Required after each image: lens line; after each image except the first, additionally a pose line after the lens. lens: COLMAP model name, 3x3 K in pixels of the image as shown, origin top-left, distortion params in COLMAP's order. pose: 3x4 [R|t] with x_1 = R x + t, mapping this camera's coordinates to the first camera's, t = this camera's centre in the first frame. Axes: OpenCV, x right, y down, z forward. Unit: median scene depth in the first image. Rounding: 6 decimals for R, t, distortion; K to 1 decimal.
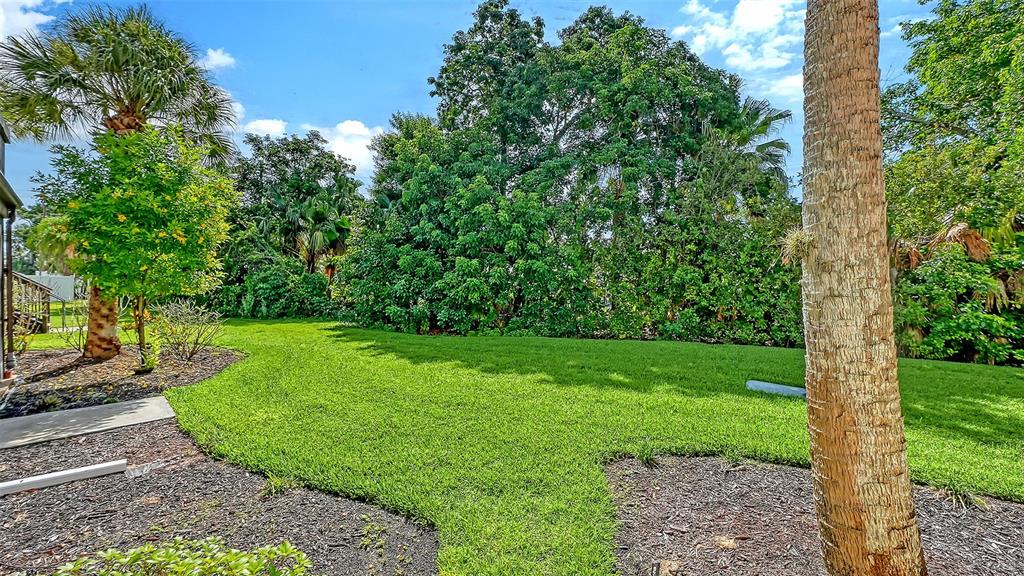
lens RADIAL K [[391.4, 0, 523.8], [0, 391.4, 296.4], [0, 0, 1]] dist [0.001407, -0.001168]
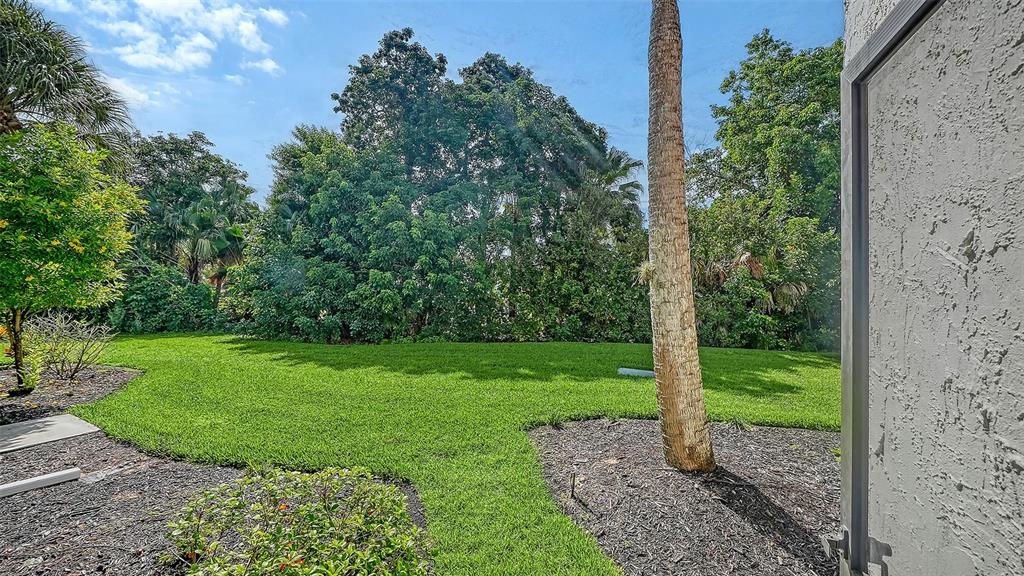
lens RADIAL K [[391.4, 0, 514.6], [0, 391.4, 288.3], [0, 0, 1]] dist [0.001407, -0.001168]
pose [[0.963156, 0.003193, 0.268926, -0.082881], [0.009799, 0.998849, -0.046957, 0.003567], [-0.268766, 0.047862, 0.962016, -0.127727]]
